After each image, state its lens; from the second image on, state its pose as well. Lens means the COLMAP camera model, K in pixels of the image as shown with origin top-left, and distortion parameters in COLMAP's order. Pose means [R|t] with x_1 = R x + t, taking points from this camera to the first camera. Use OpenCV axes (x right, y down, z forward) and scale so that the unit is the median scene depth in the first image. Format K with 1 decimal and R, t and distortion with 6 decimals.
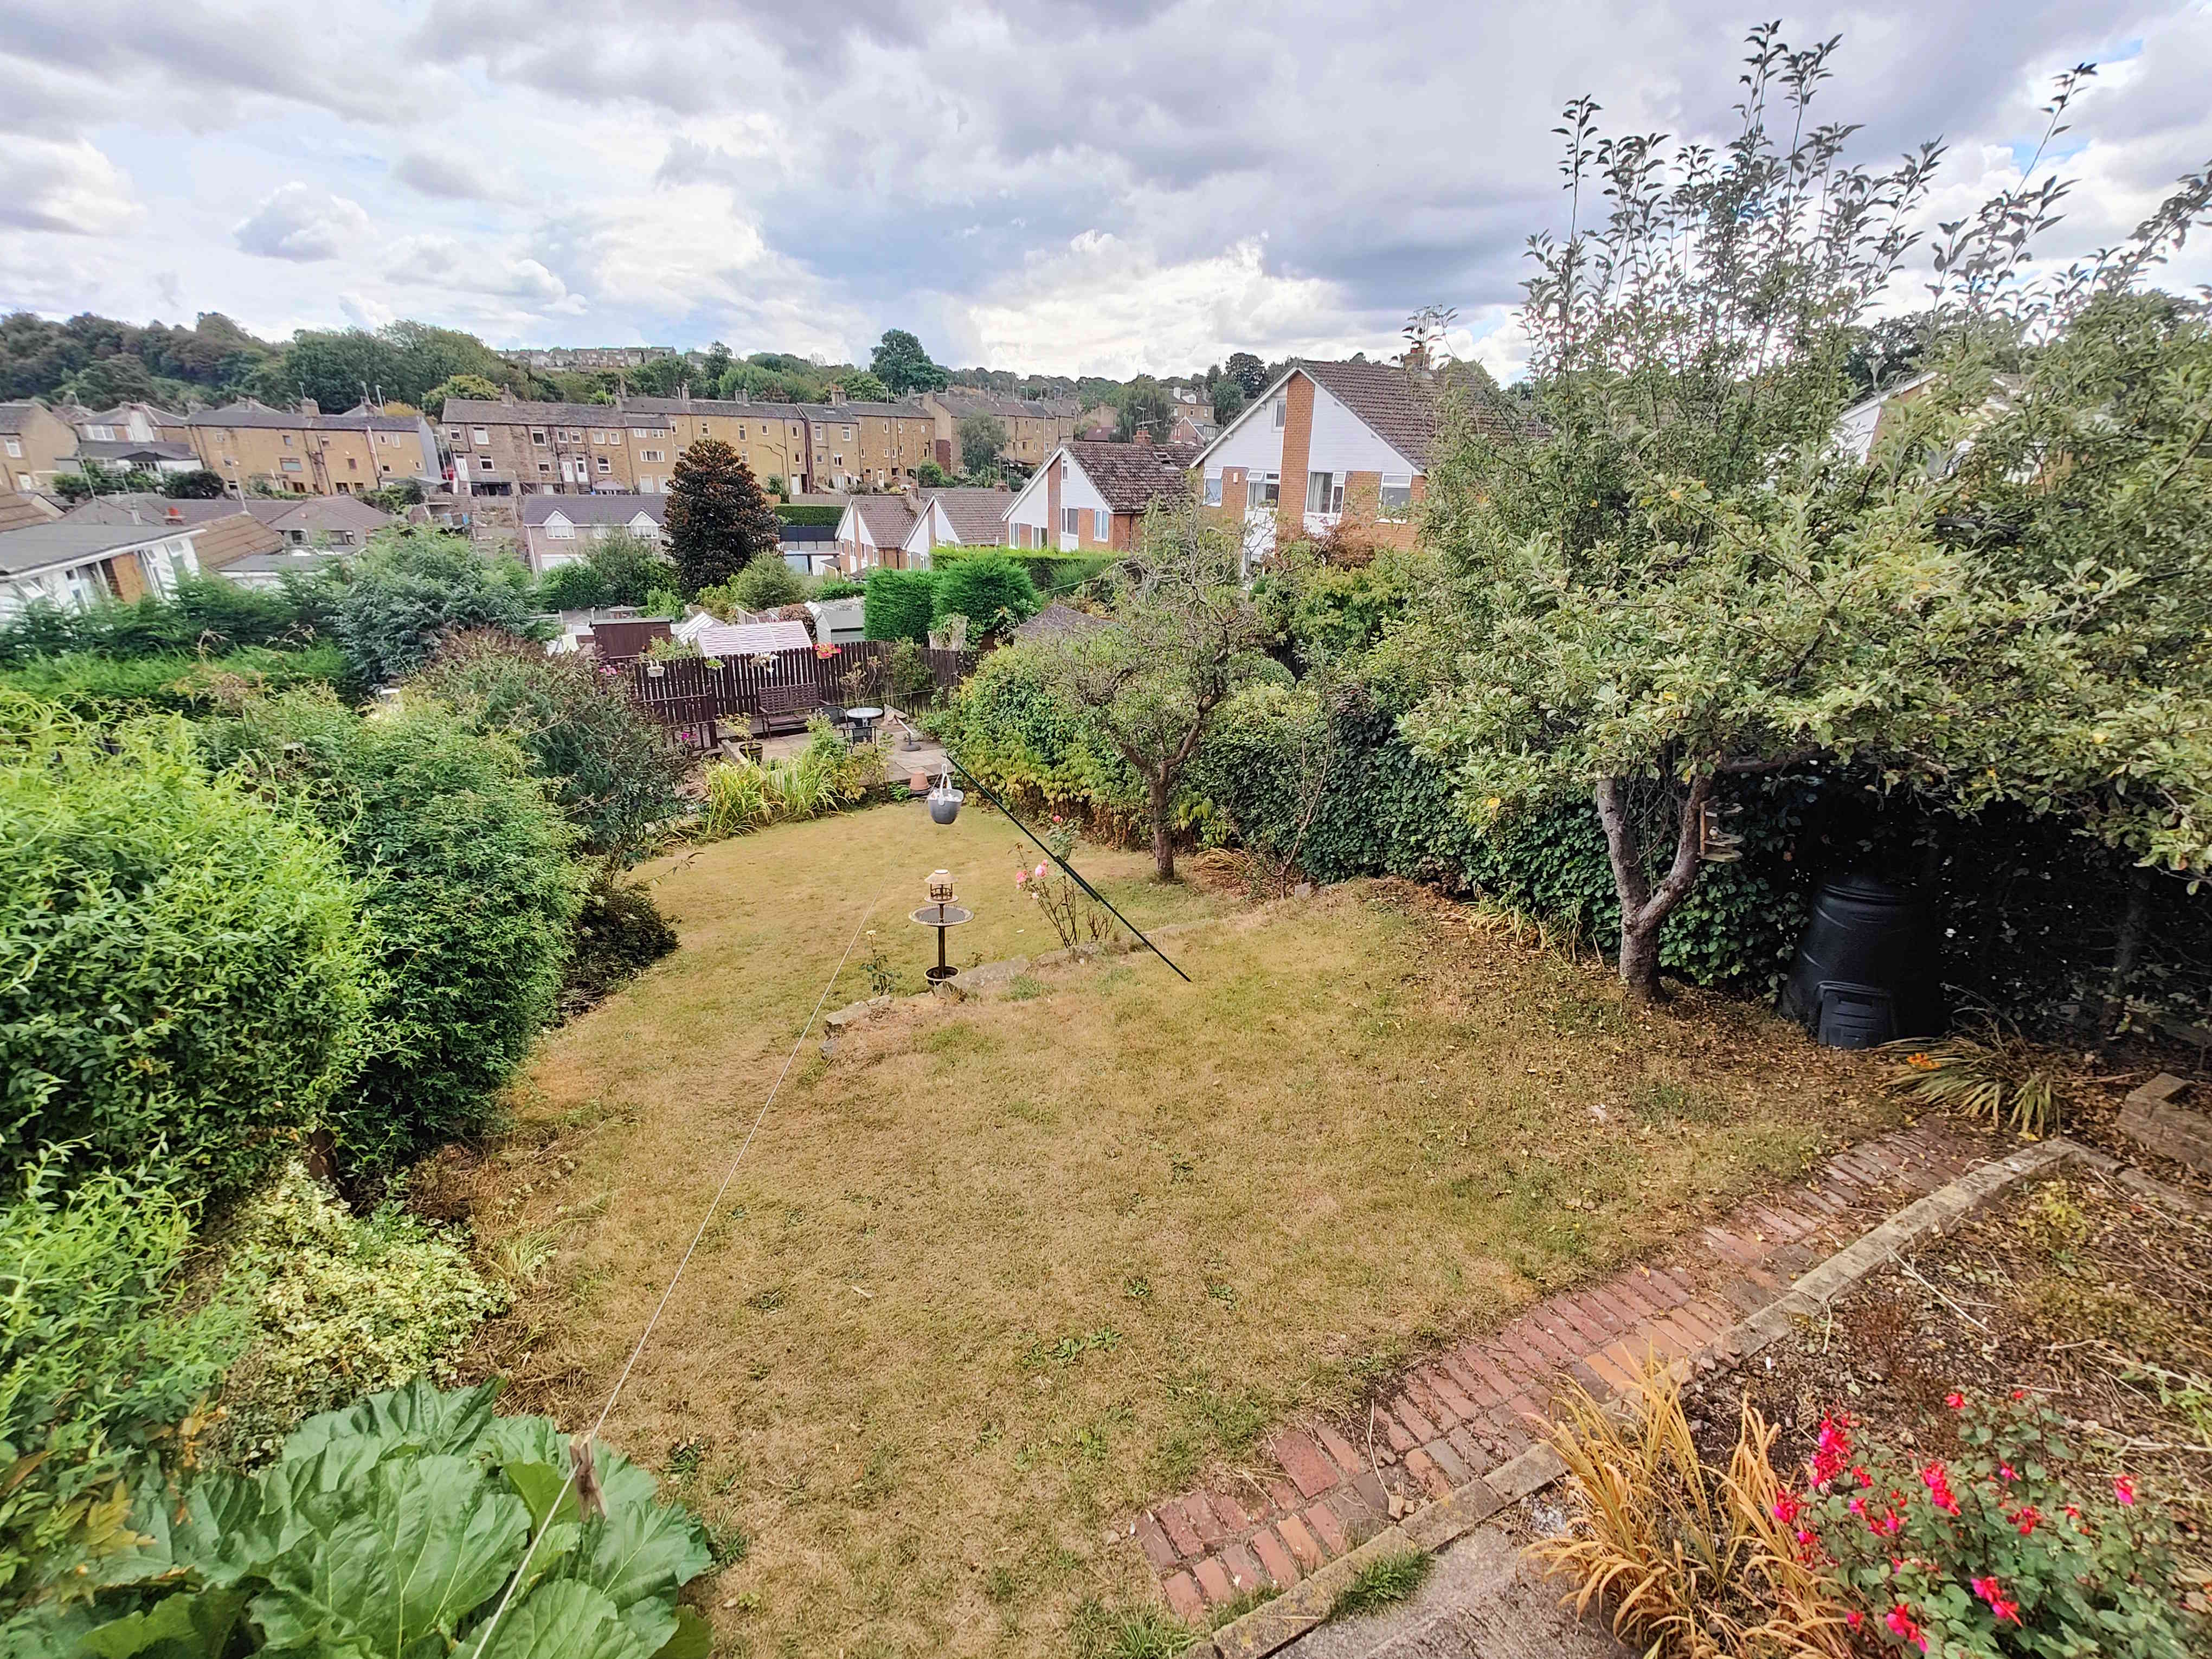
lens RADIAL K [[954.4, 0, 1109.9], [0, 954.4, 829.9], [0, 0, 1]] dist [-0.002704, 0.007566]
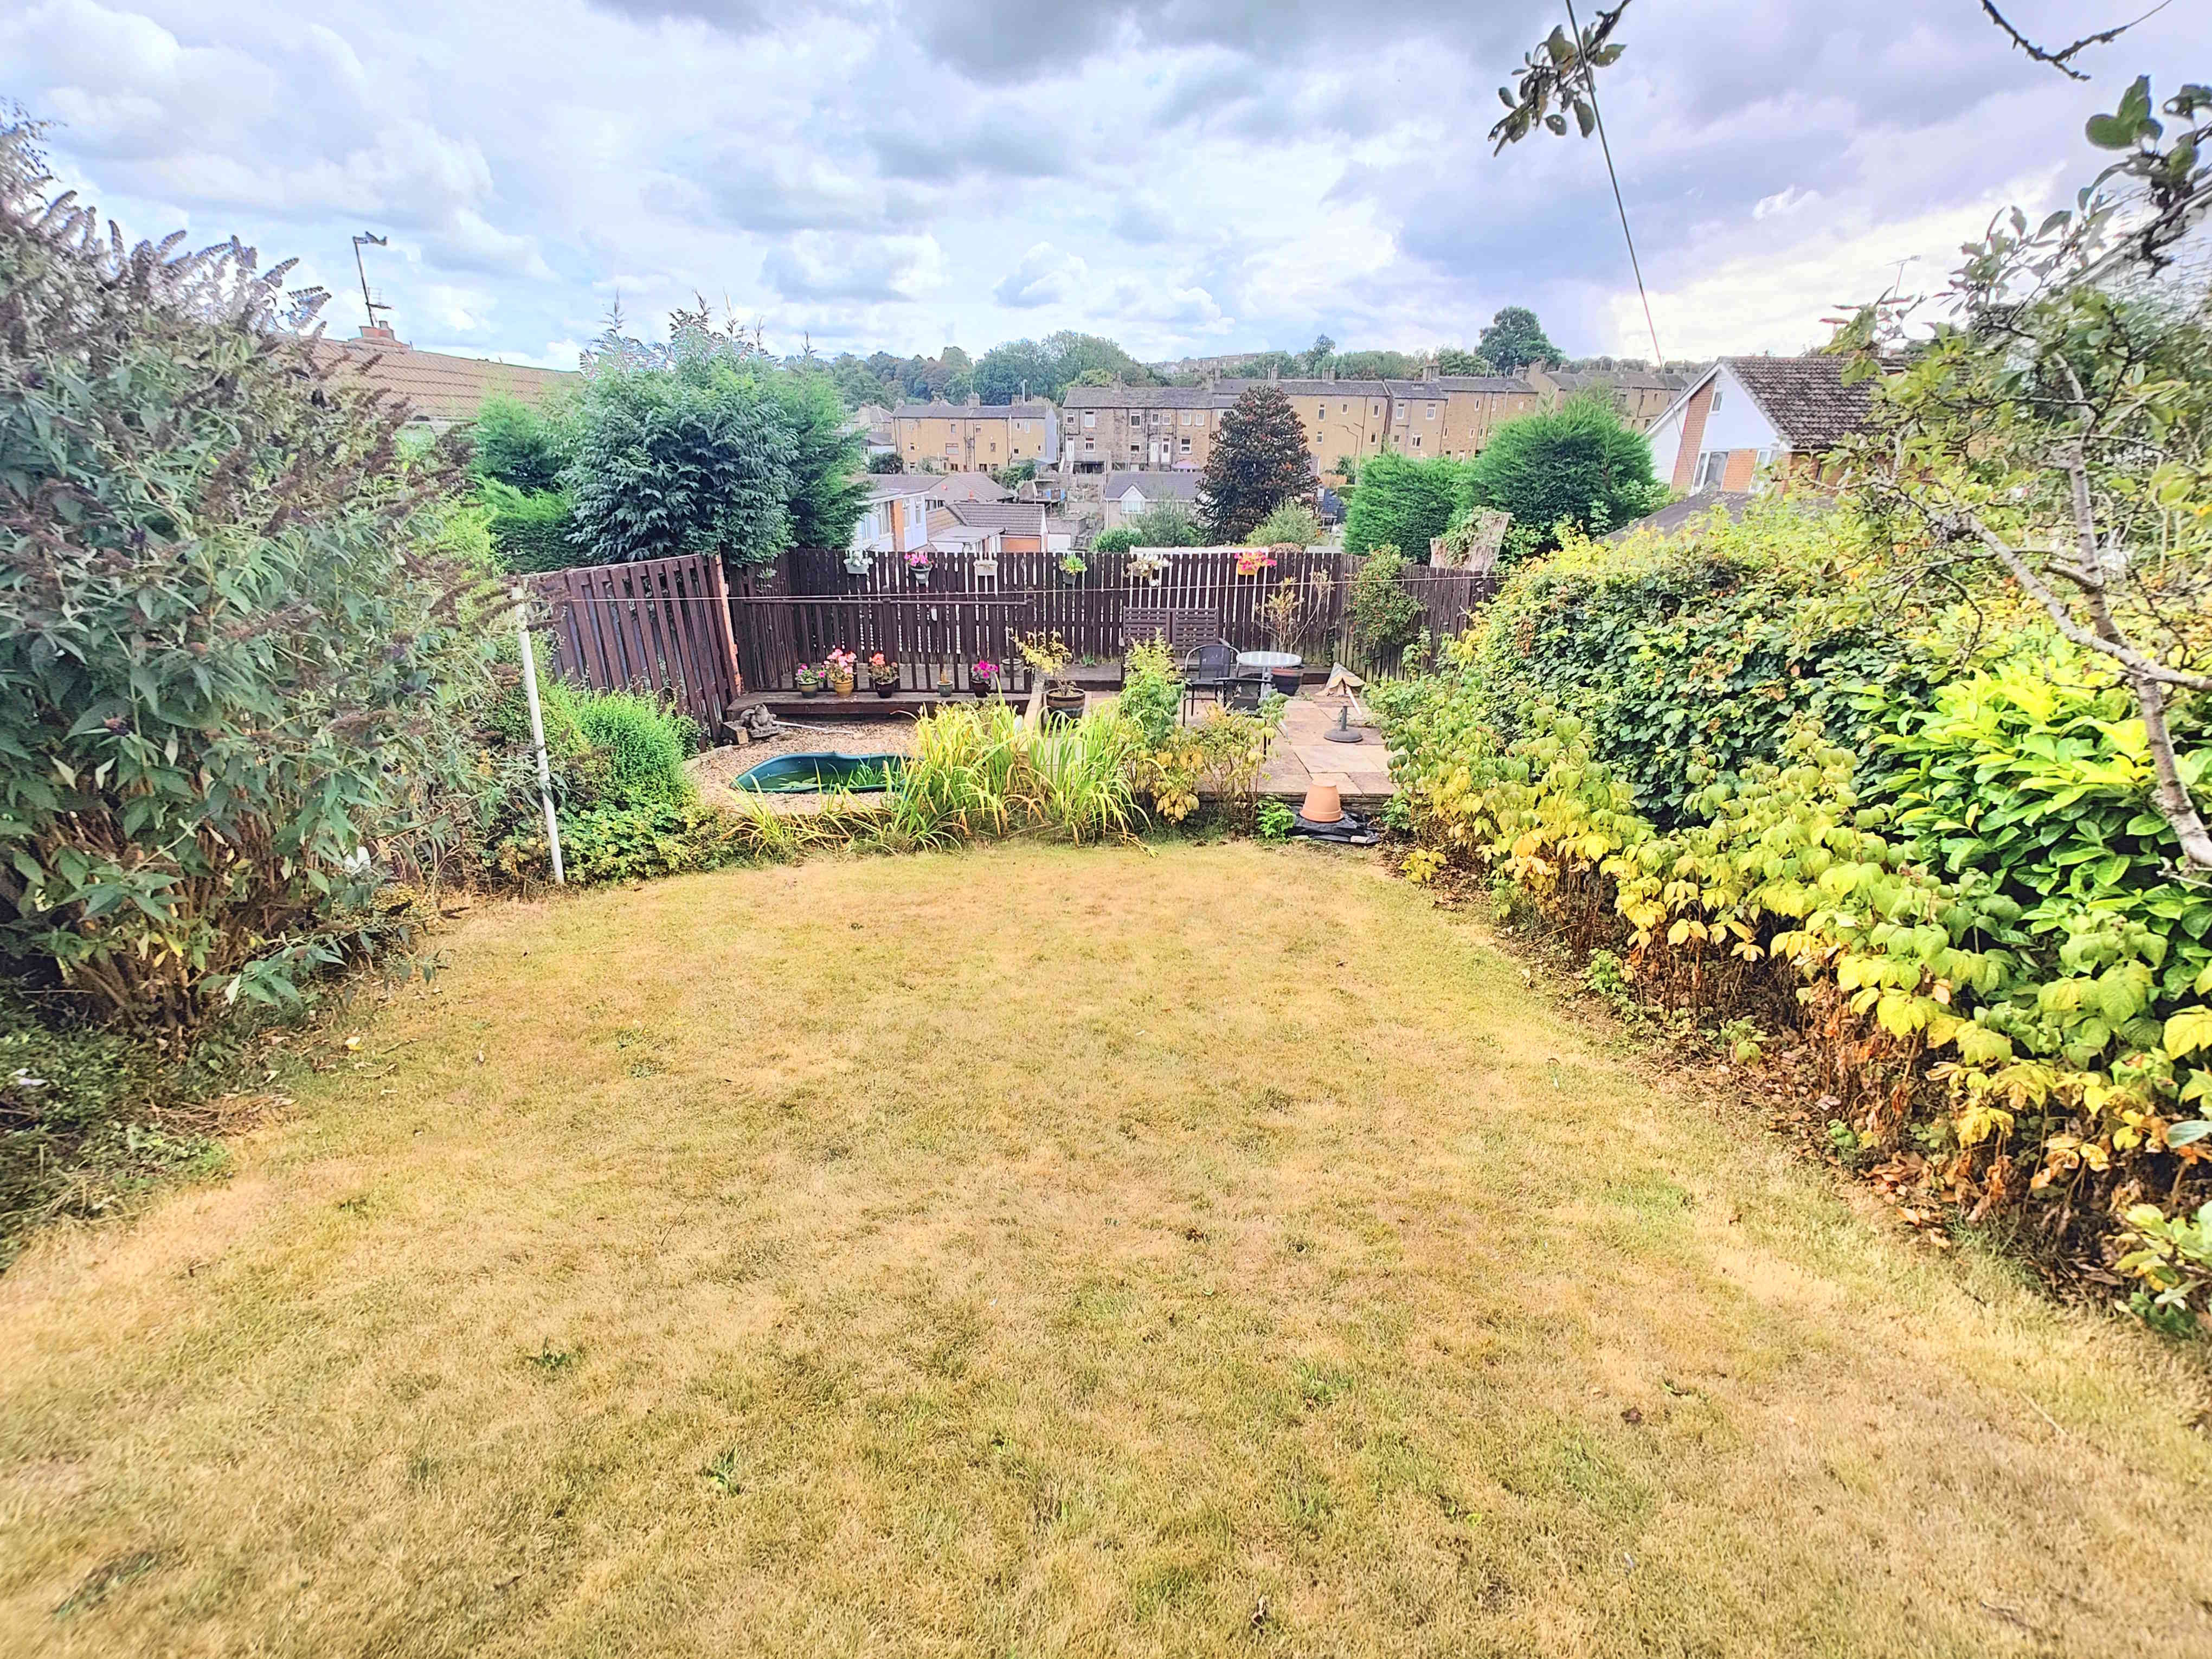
lens RADIAL K [[971.7, 0, 1108.4], [0, 971.7, 819.2], [0, 0, 1]] dist [-0.000346, 0.006394]
pose [[0.849261, 0.177381, -0.497284, -0.014373], [-0.185195, 0.982112, 0.034042, -0.011383], [0.494427, 0.063184, 0.866919, 0.153758]]
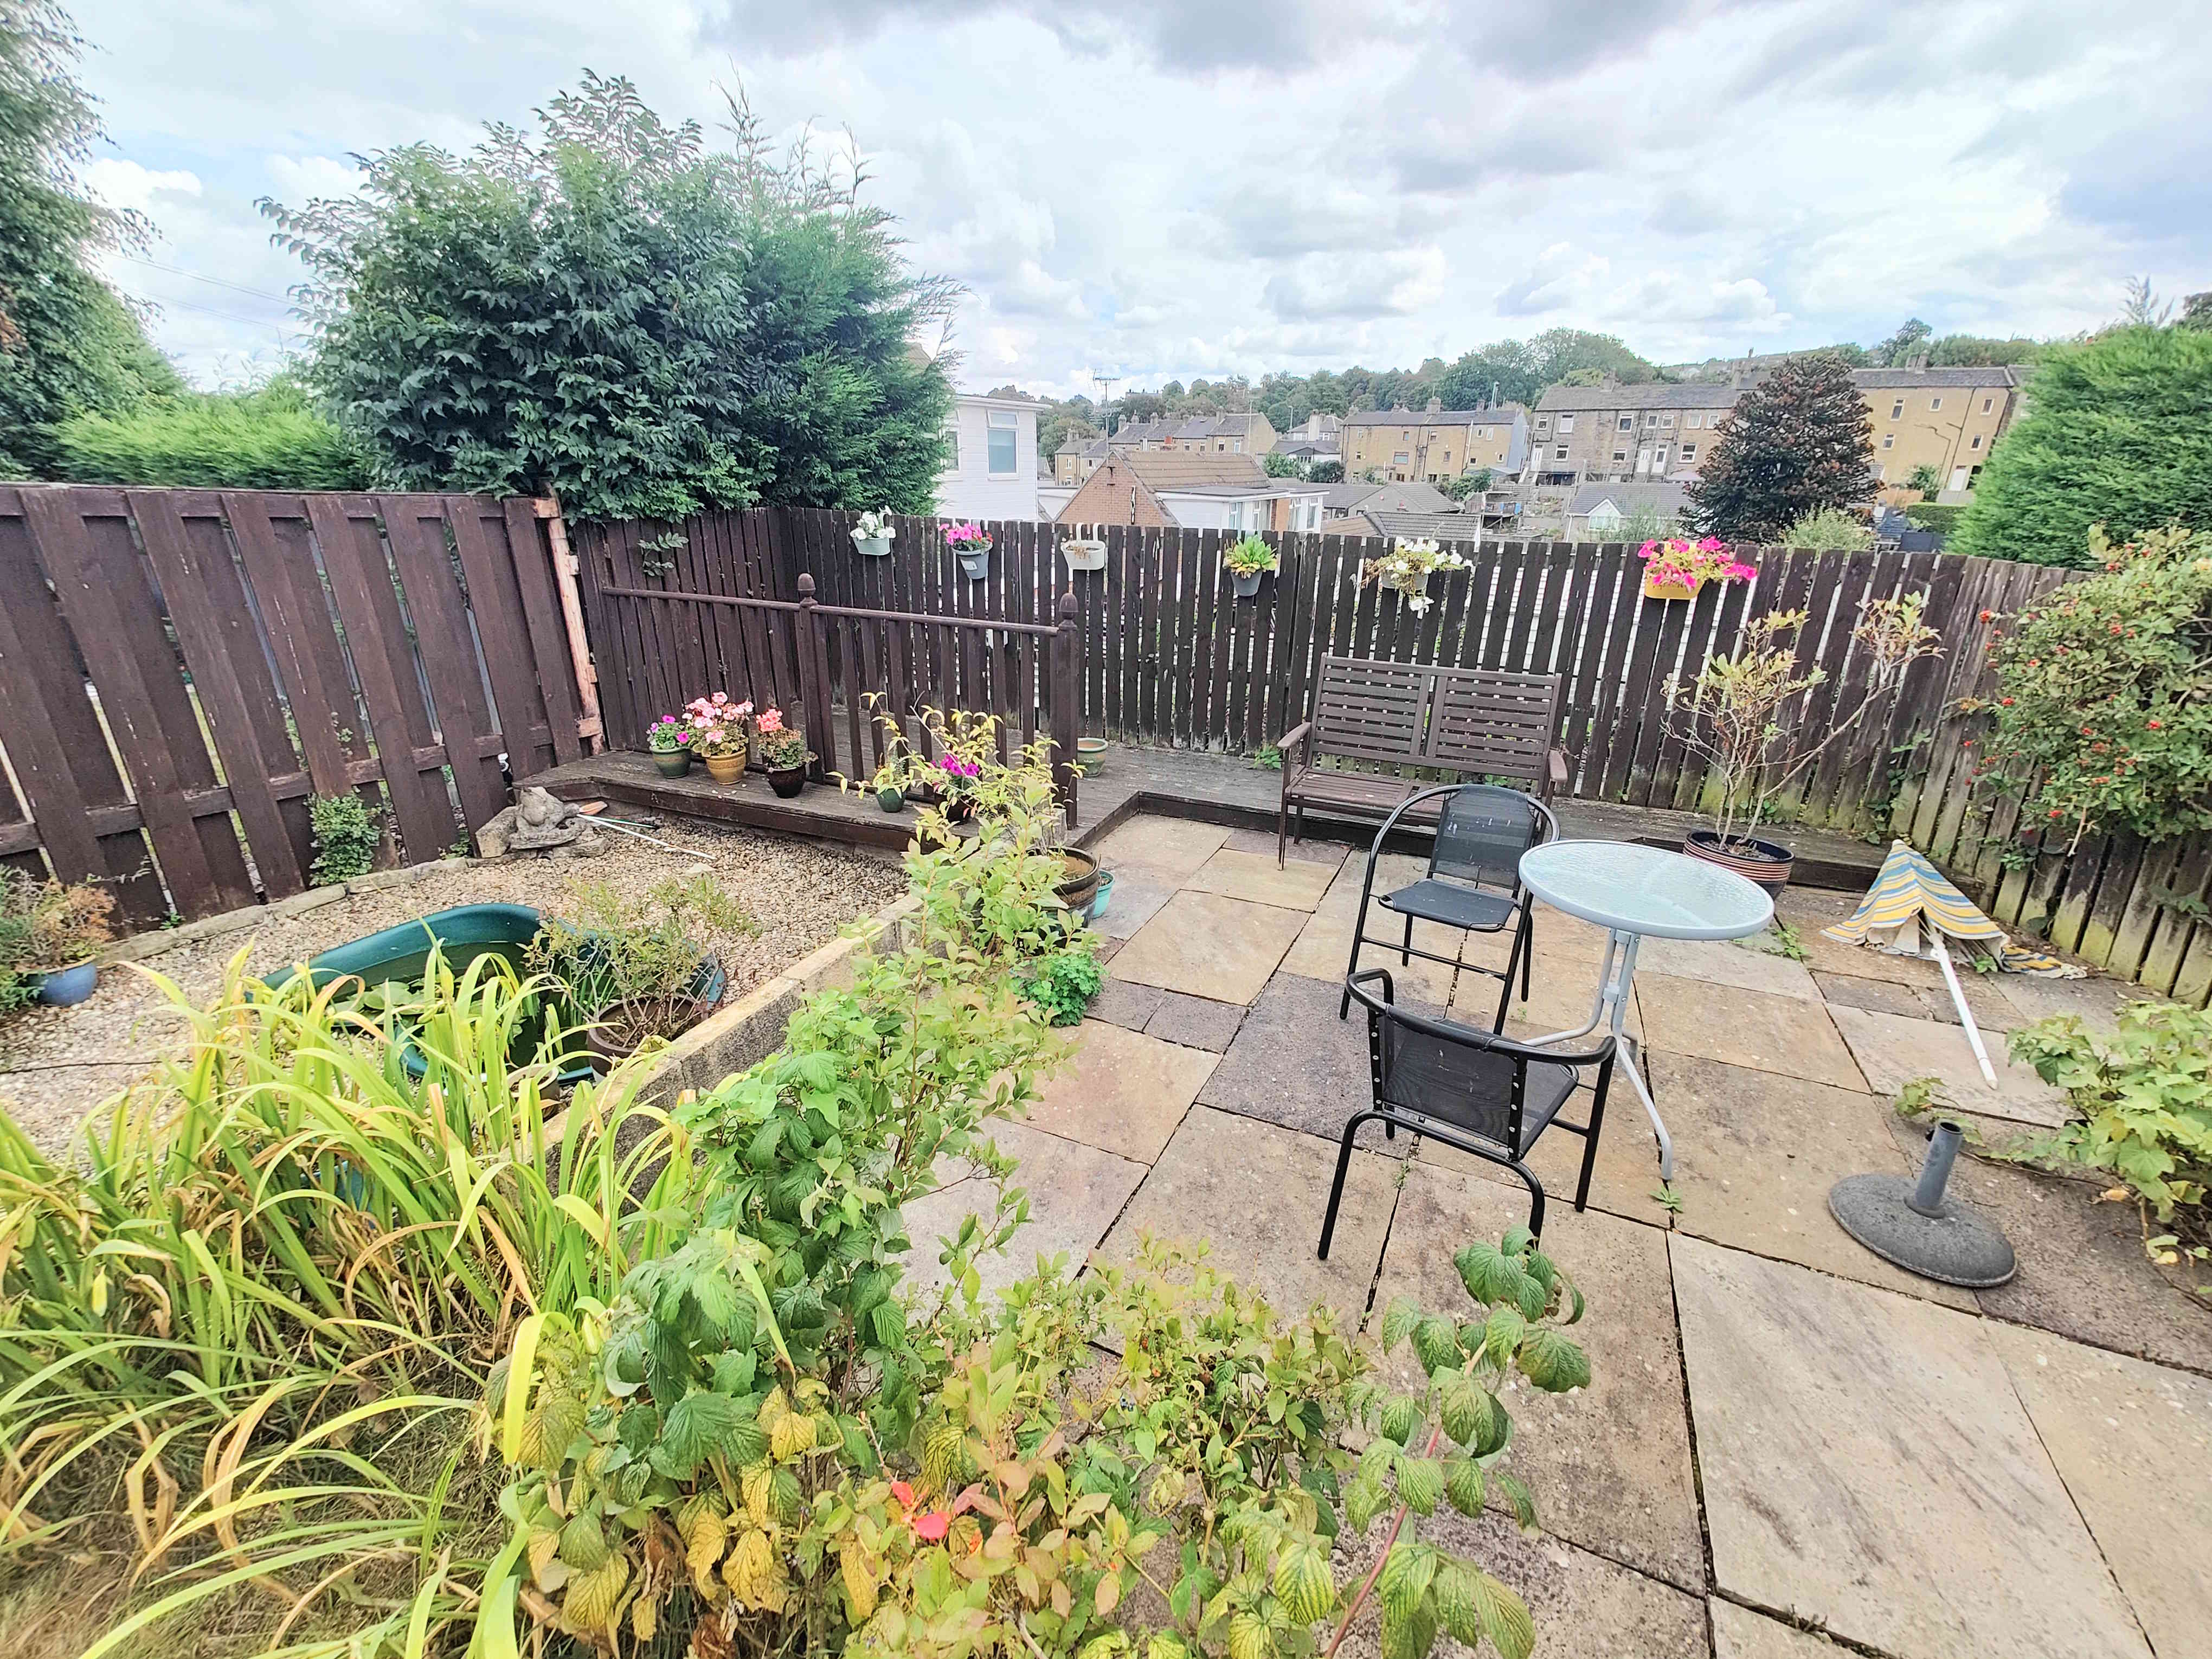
lens RADIAL K [[919.4, 0, 1114.5], [0, 919.4, 832.5], [0, 0, 1]] dist [0.022625, 0.000738]
pose [[0.535005, 0.301013, -0.789406, -0.058850], [-0.306271, 0.939918, 0.150836, -0.040325], [0.787380, 0.161074, 0.595052, 0.266067]]
